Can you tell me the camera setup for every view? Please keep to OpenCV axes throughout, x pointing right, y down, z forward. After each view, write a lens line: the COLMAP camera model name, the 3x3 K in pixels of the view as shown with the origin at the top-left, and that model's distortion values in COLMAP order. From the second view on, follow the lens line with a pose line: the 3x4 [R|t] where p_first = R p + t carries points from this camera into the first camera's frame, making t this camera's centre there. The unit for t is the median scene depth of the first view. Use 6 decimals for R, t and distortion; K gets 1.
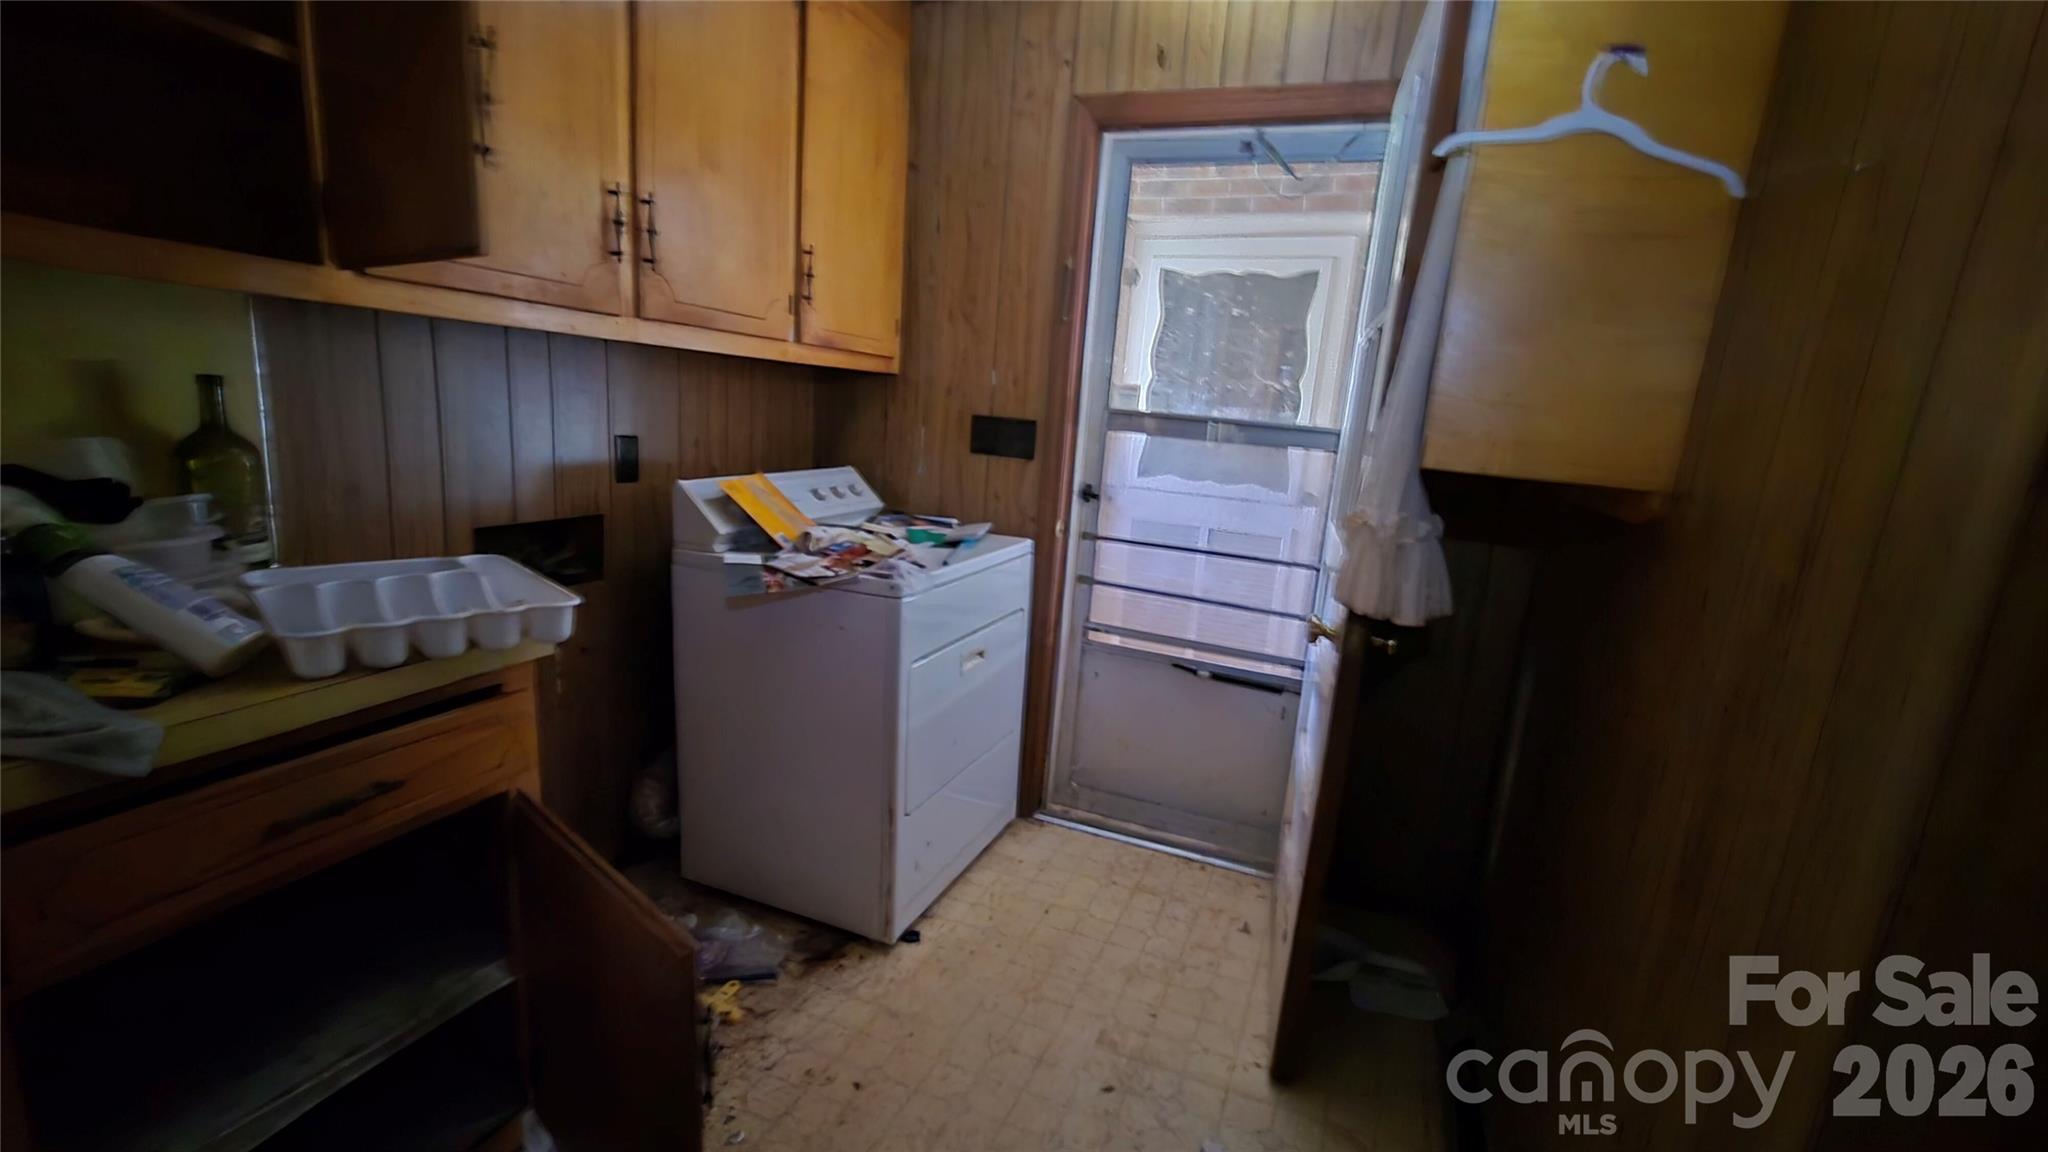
lens RADIAL K [[818.7, 0, 1042.4], [0, 818.7, 580.1], [0, 0, 1]] dist [0.001733, 0.000268]
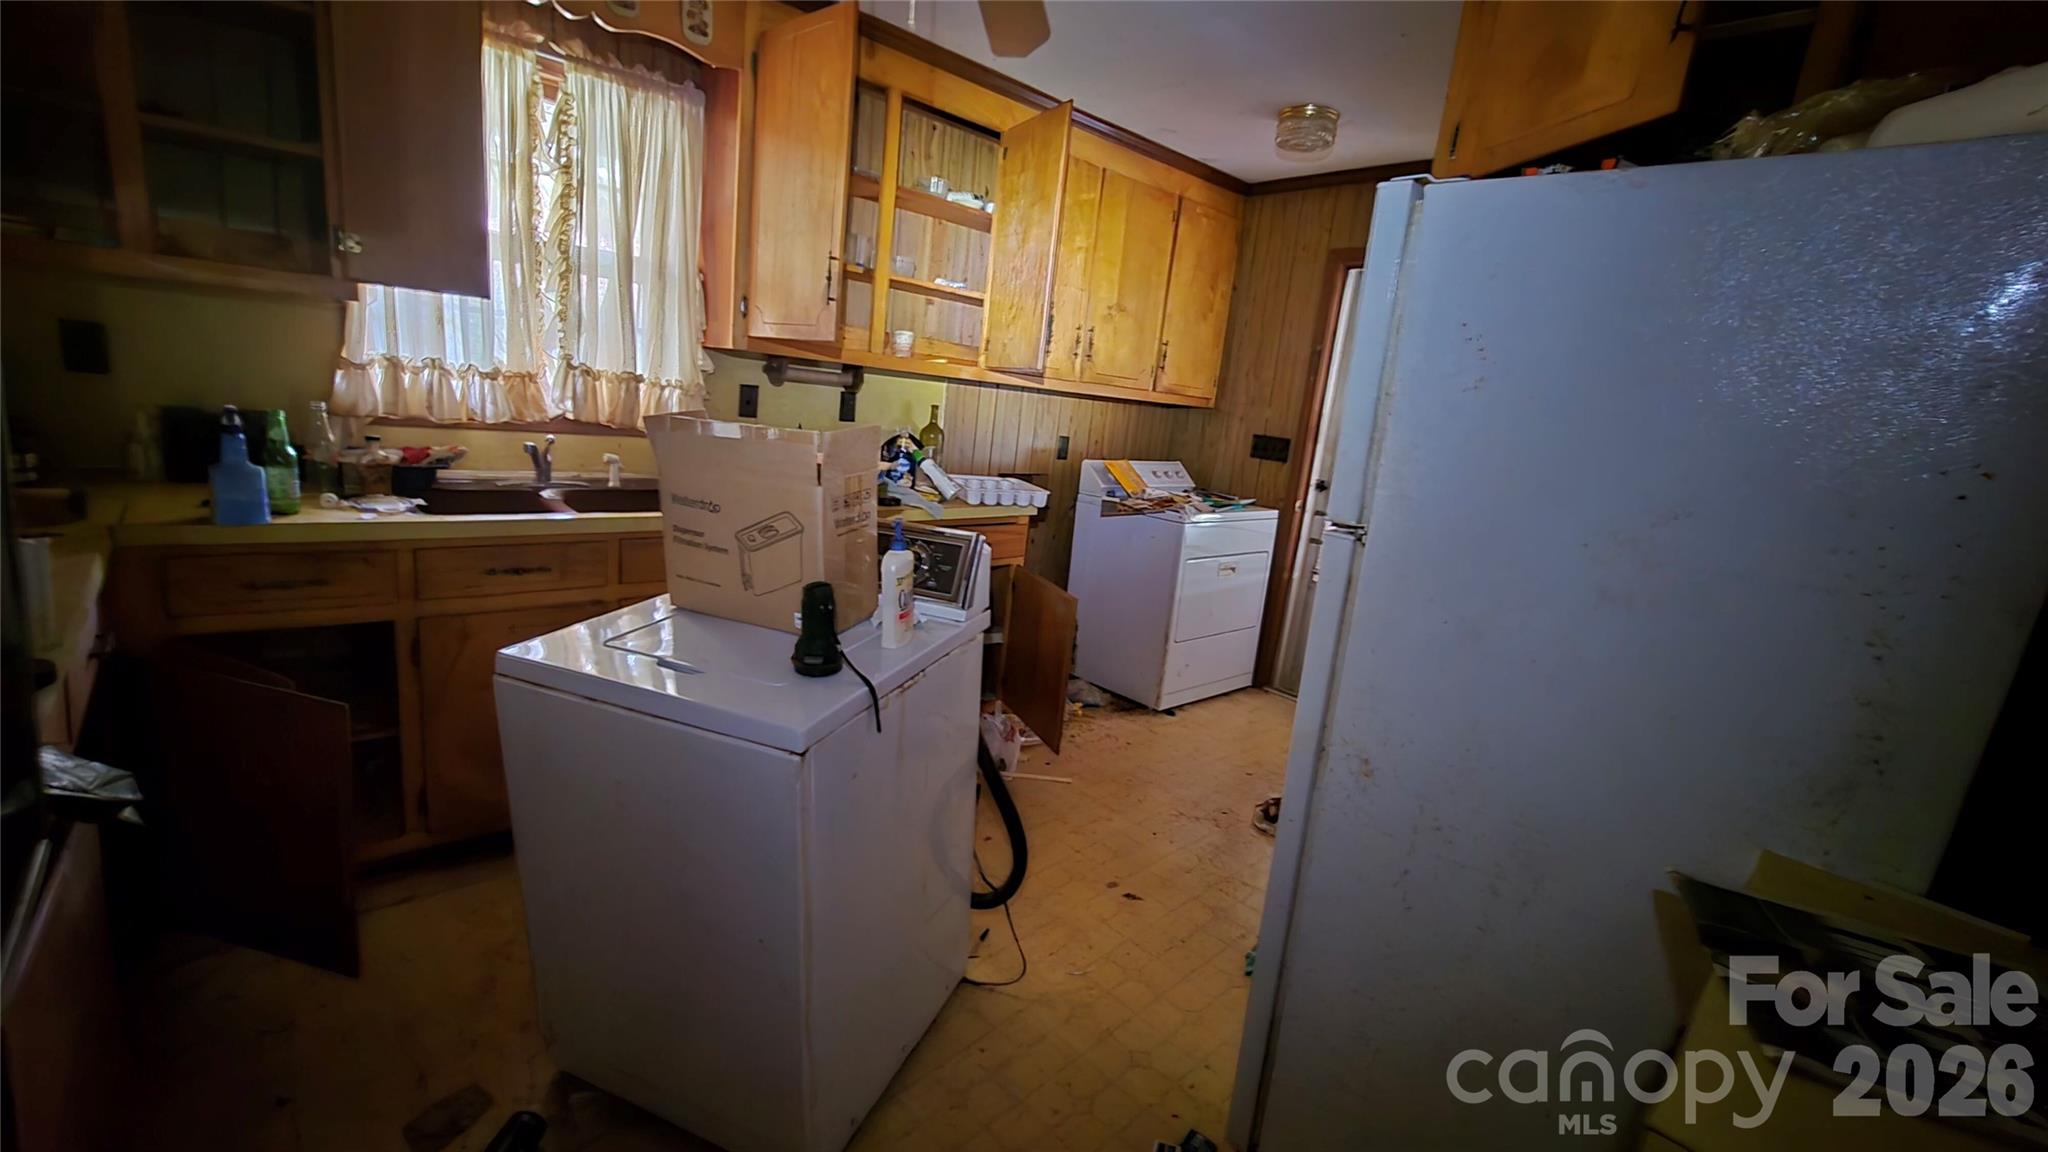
lens RADIAL K [[818.7, 0, 1025.5], [0, 818.7, 576.2], [0, 0, 1]] dist [0.001733, 0.000268]
pose [[0.887580, 0.115958, -0.445820, 0.284656], [-0.132167, 0.991213, -0.005316, 0.156819], [0.441286, 0.063641, 0.895107, -0.684464]]
